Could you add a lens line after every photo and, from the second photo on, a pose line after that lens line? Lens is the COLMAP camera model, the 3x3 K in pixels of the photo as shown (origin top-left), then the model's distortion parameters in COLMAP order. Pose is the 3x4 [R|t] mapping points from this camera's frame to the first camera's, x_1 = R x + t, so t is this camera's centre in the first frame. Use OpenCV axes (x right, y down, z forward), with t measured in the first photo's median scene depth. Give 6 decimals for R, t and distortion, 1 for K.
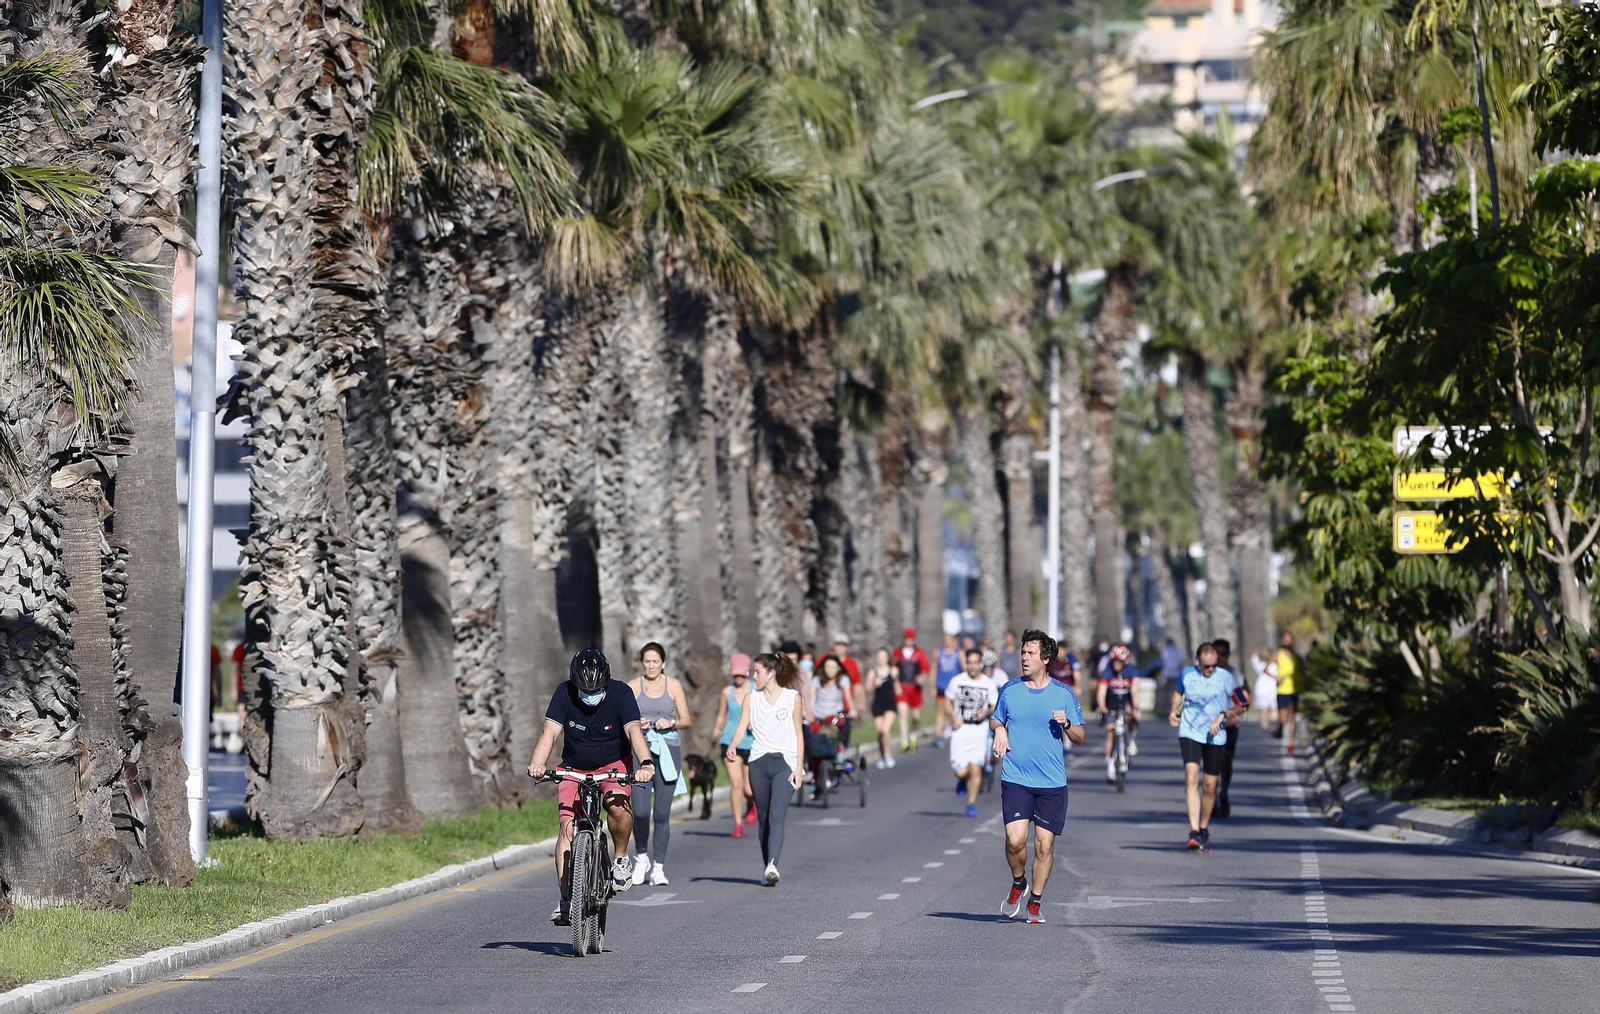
lens RADIAL K [[8766.0, 0, 800.0], [0, 8766.0, 507.0], [0, 0, 1]] dist [0.263285, 3.655465]
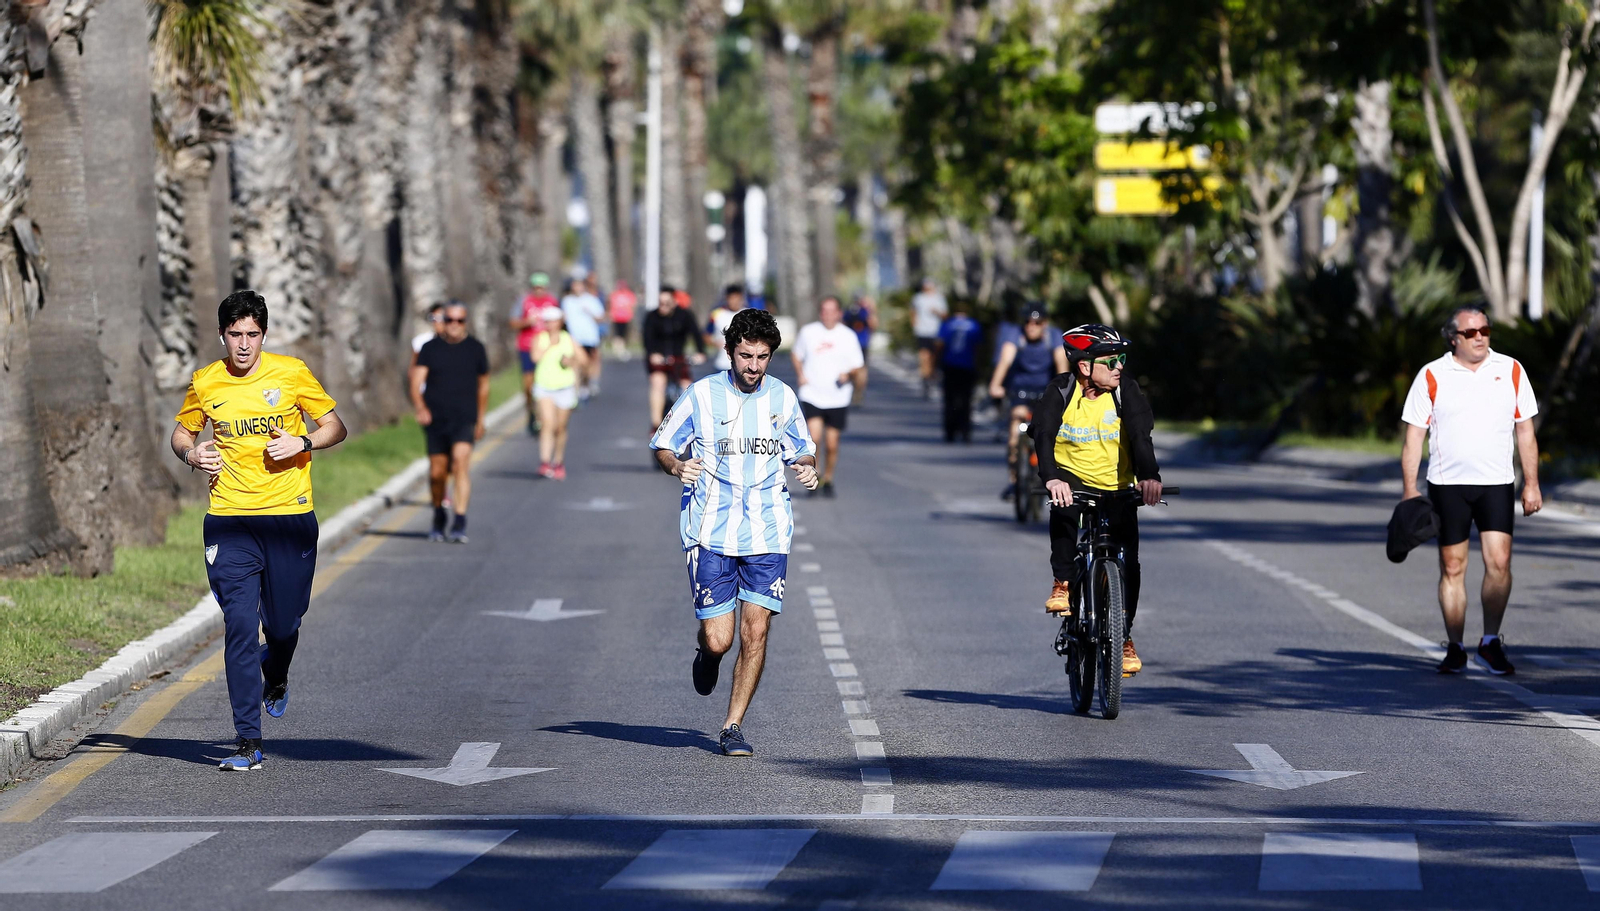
lens RADIAL K [[8513.0, 0, 800.0], [0, 8513.0, 455.5], [0, 0, 1]] dist [-0.724604, -6.601130]
pose [[0.997204, -0.001492, 0.074717, -0.060655], [-0.001180, 0.999362, 0.035698, -0.003079], [-0.074722, -0.035686, 0.996566, -0.135822]]
